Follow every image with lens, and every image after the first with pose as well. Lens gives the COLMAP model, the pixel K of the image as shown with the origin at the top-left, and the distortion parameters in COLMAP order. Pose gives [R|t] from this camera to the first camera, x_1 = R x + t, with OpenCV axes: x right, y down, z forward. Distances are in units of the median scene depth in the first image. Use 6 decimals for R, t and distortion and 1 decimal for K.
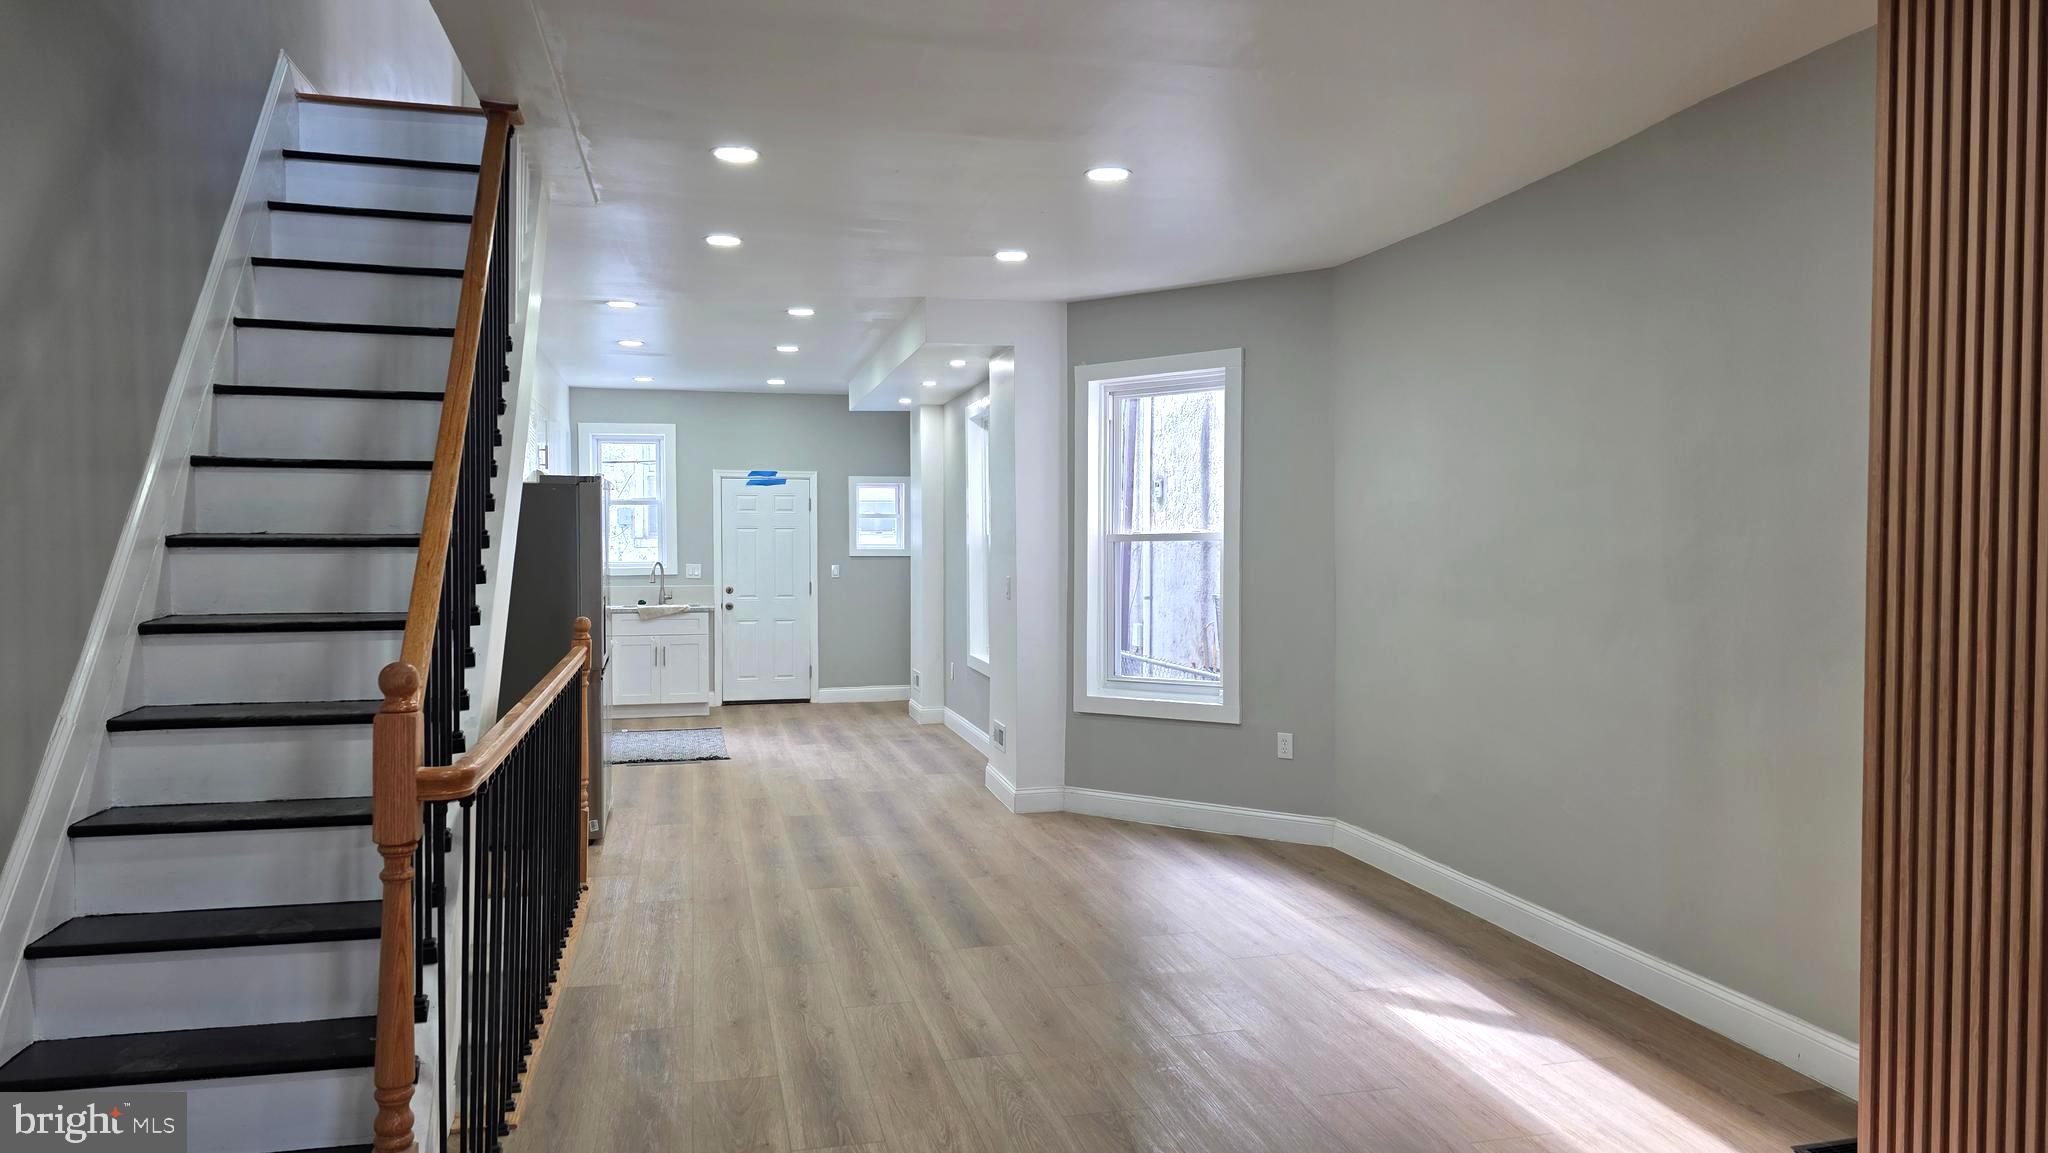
lens RADIAL K [[1370.8, 0, 1027.5], [0, 1370.8, 576.6], [0, 0, 1]] dist [0.069339, -0.060555]
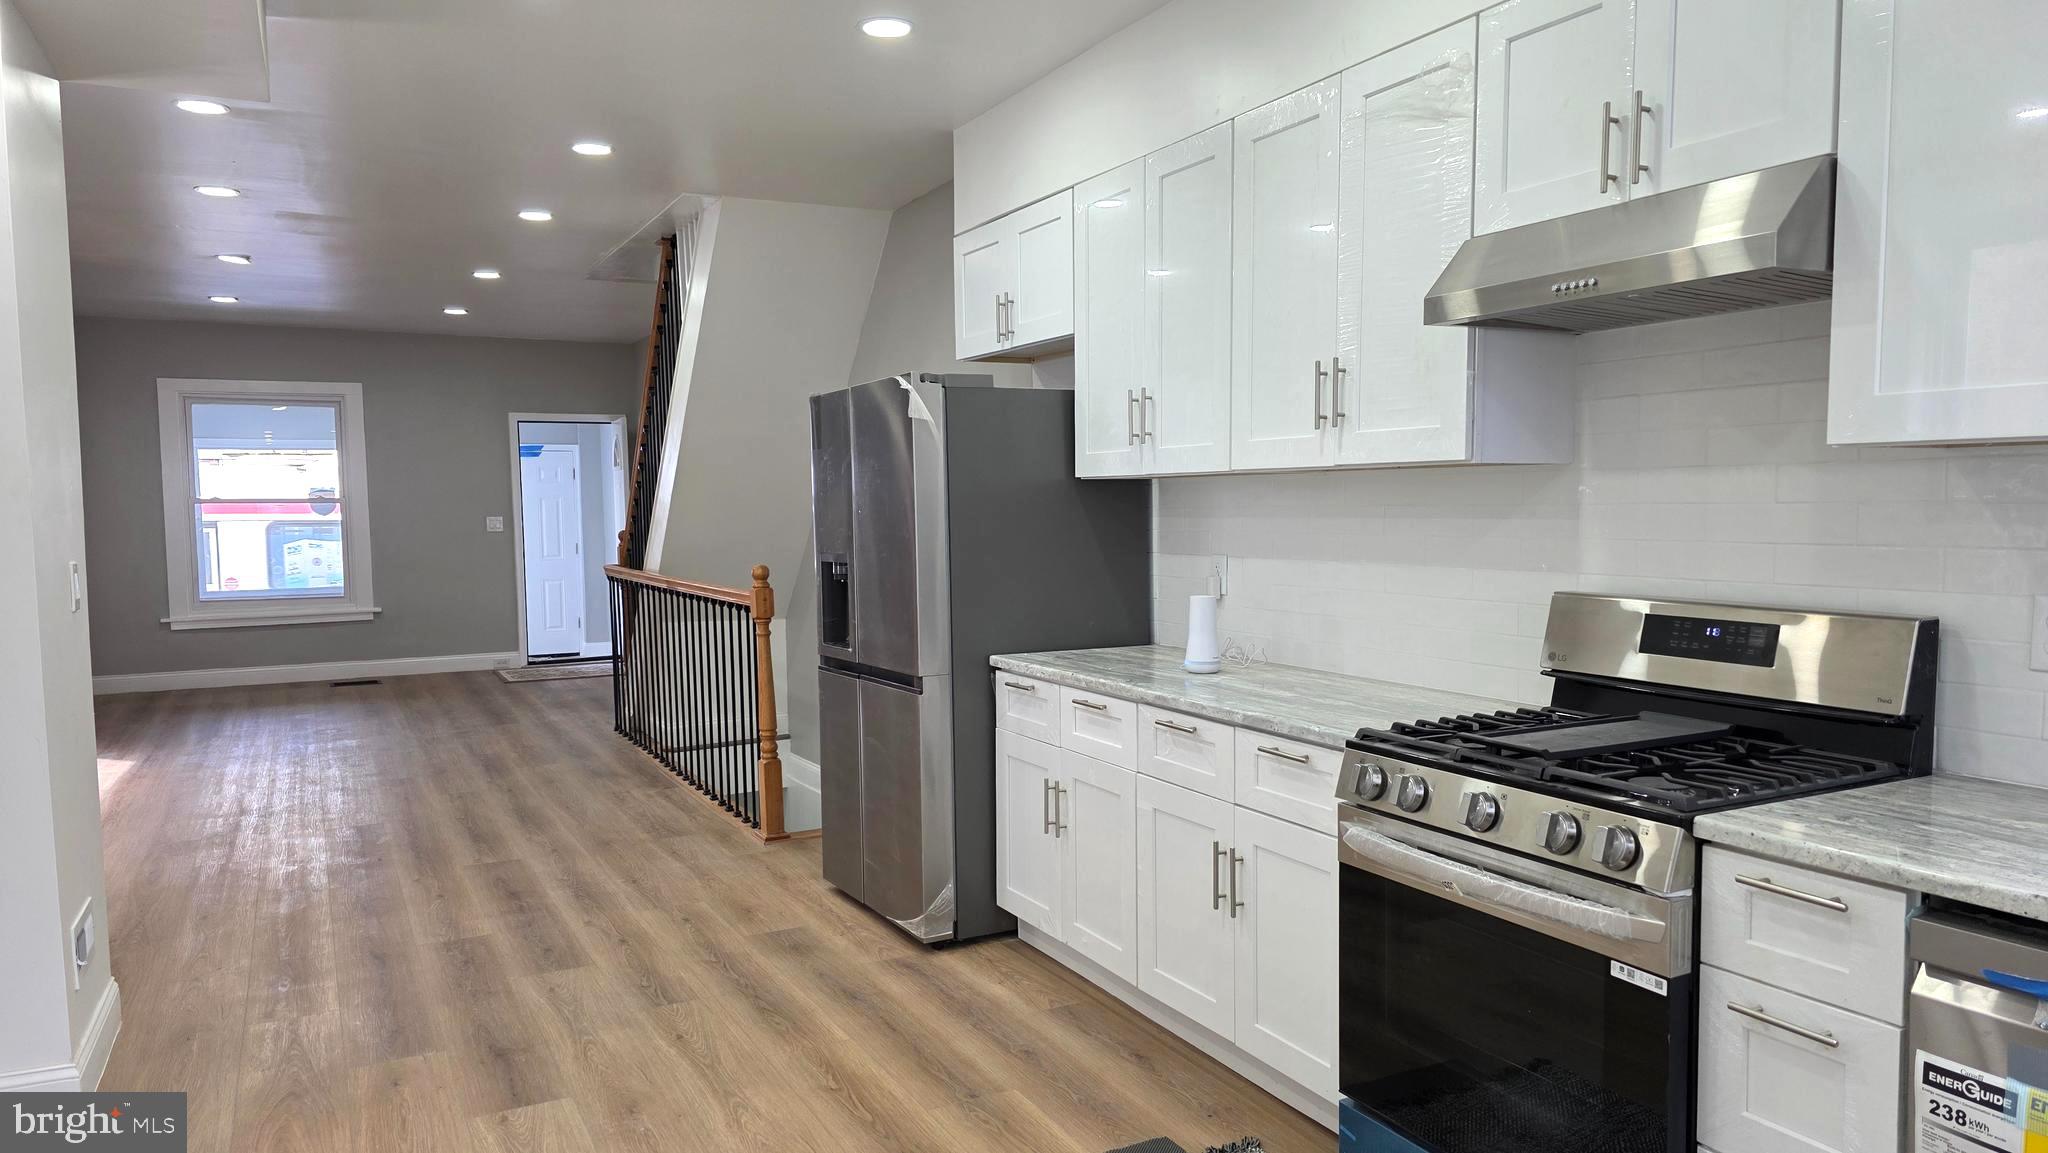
lens RADIAL K [[1370.8, 0, 1037.6], [0, 1370.8, 599.0], [0, 0, 1]] dist [0.069339, -0.060555]
pose [[-0.968966, 0.029365, -0.245443, -0.216658], [0.004942, 0.995022, 0.099536, -0.033262], [0.247144, 0.095234, -0.964287, 1.569236]]
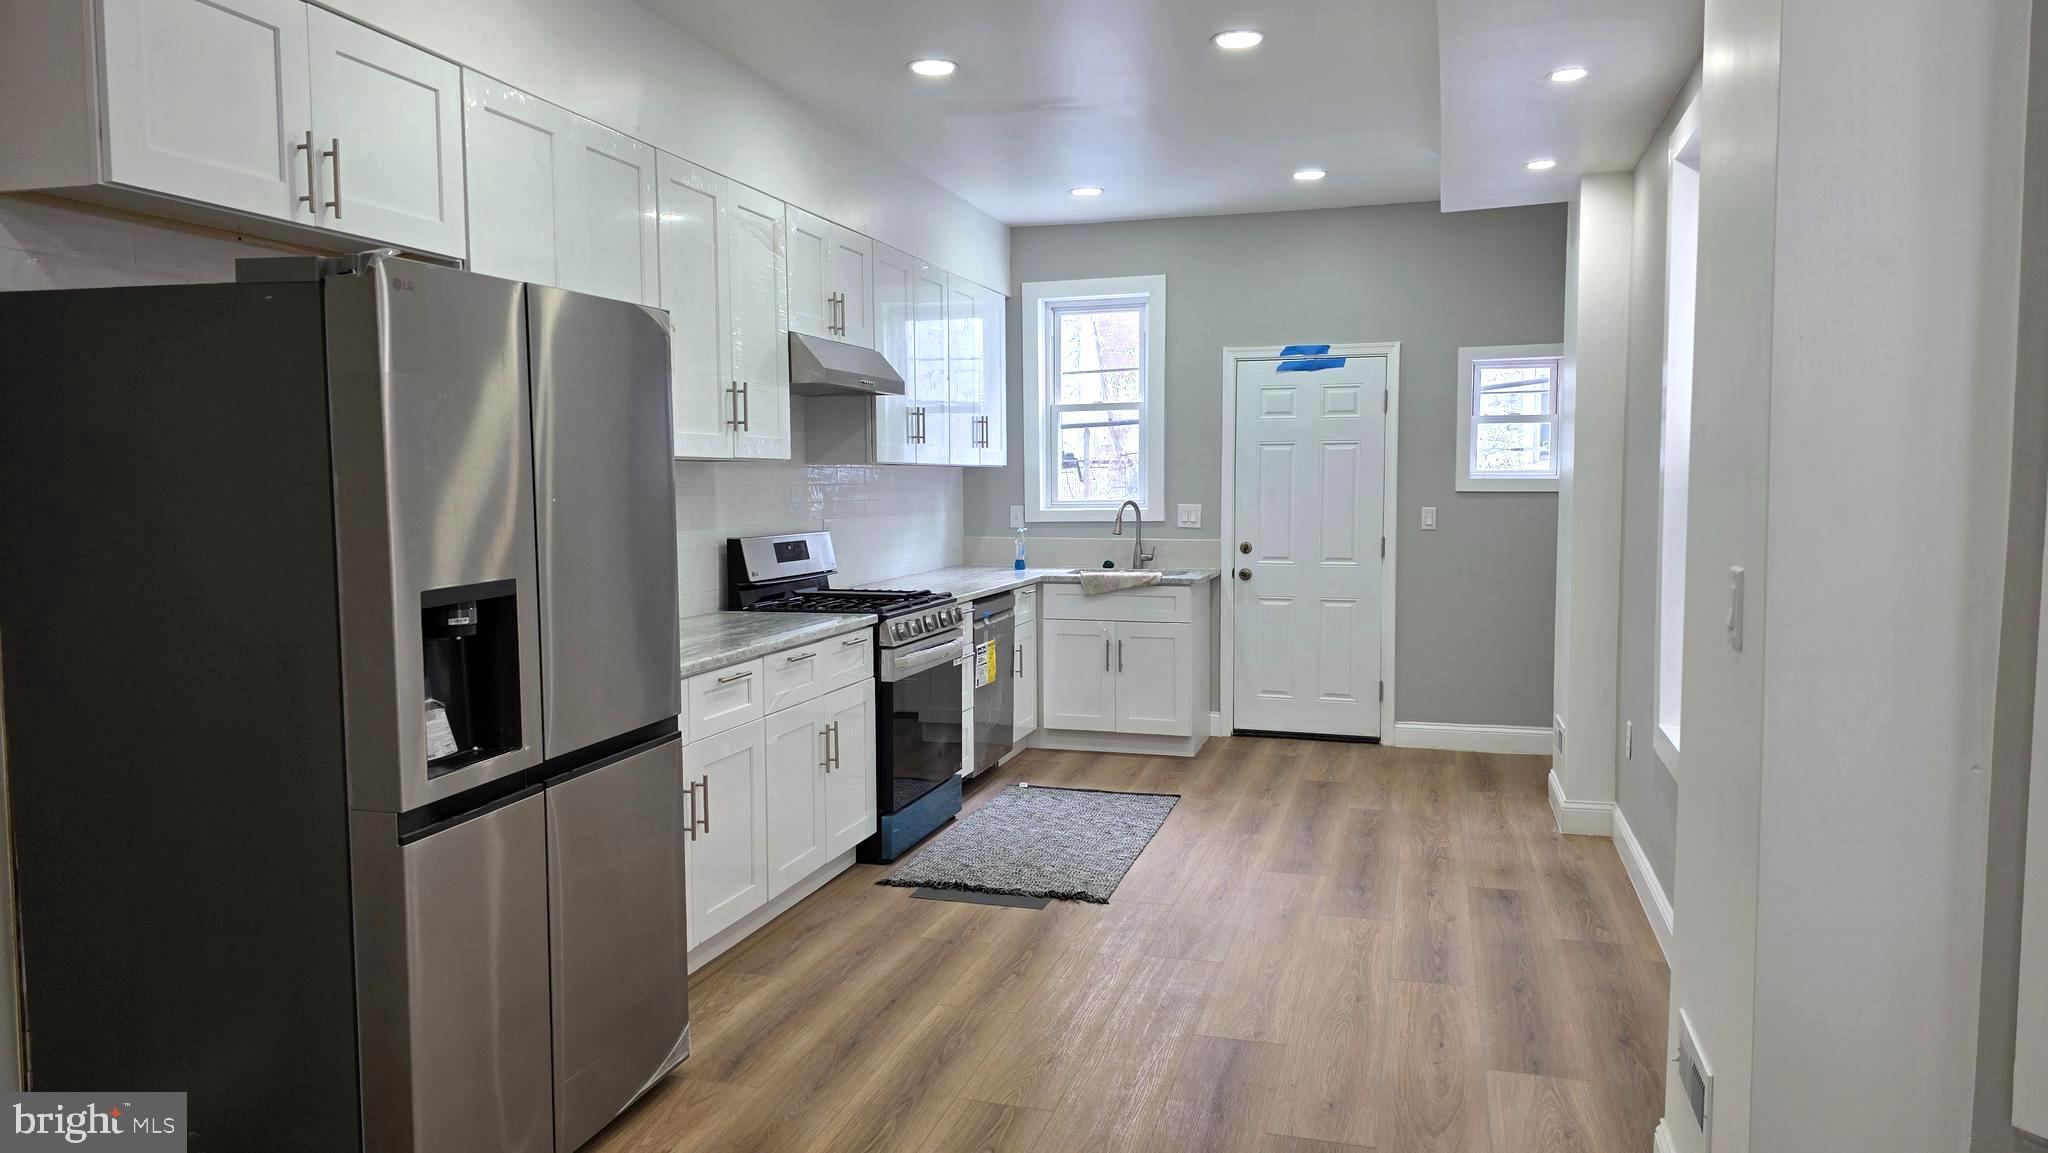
lens RADIAL K [[1370.8, 0, 1024.1], [0, 1370.8, 578.2], [0, 0, 1]] dist [0.069339, -0.060555]
pose [[0.864652, 0.035380, -0.501124, 0.002553], [-0.010906, 0.998604, 0.051686, -0.011122], [0.502253, -0.039225, 0.863831, 0.694804]]
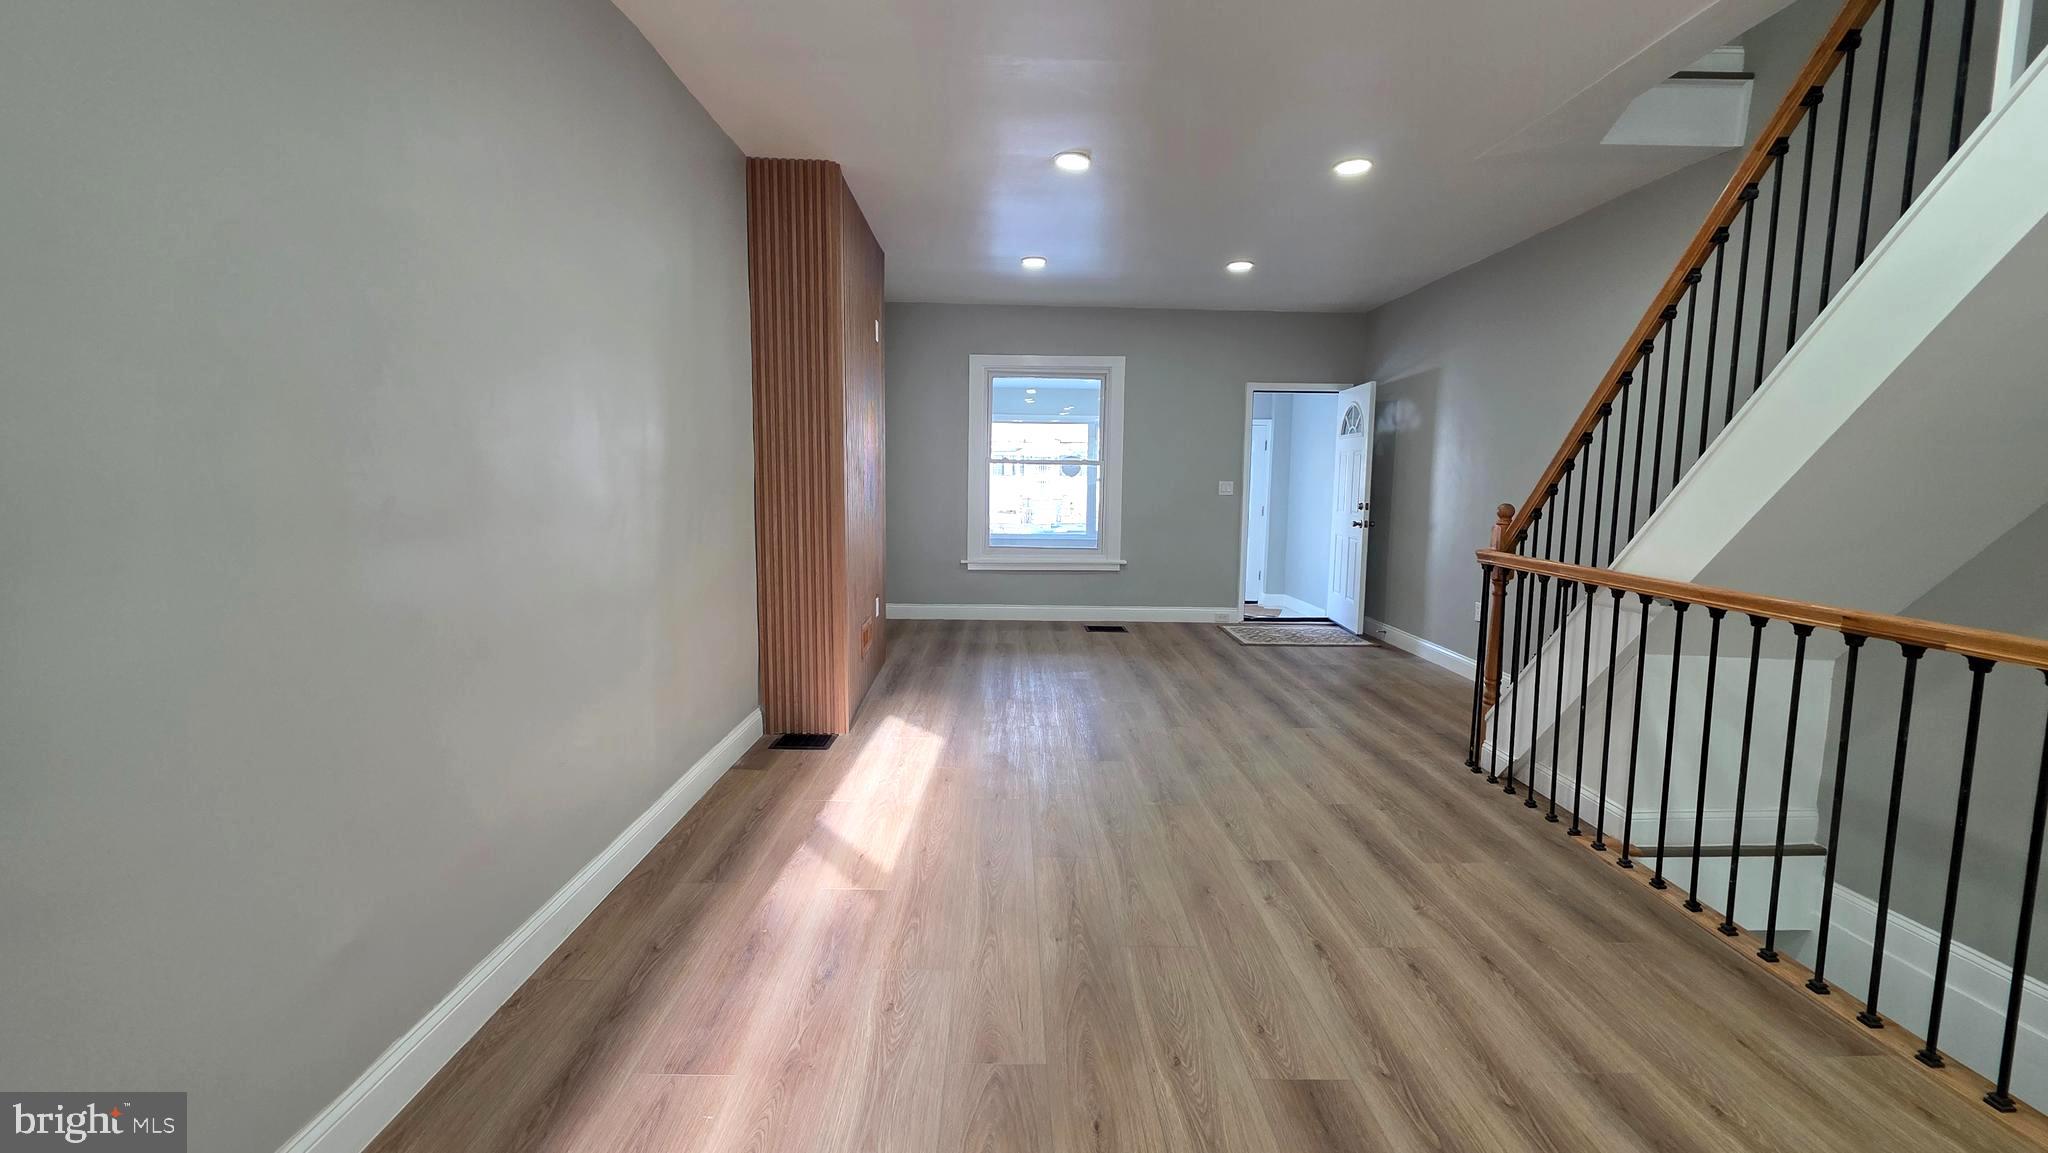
lens RADIAL K [[817.3, 0, 1024.9], [0, 817.3, 558.5], [0, 0, 1]] dist [0.005226, -0.001261]
pose [[-0.976285, -0.035748, 0.213519, 0.014000], [-0.007724, 0.991396, 0.130669, -0.007385], [-0.216353, 0.125921, -0.968161, 0.921323]]
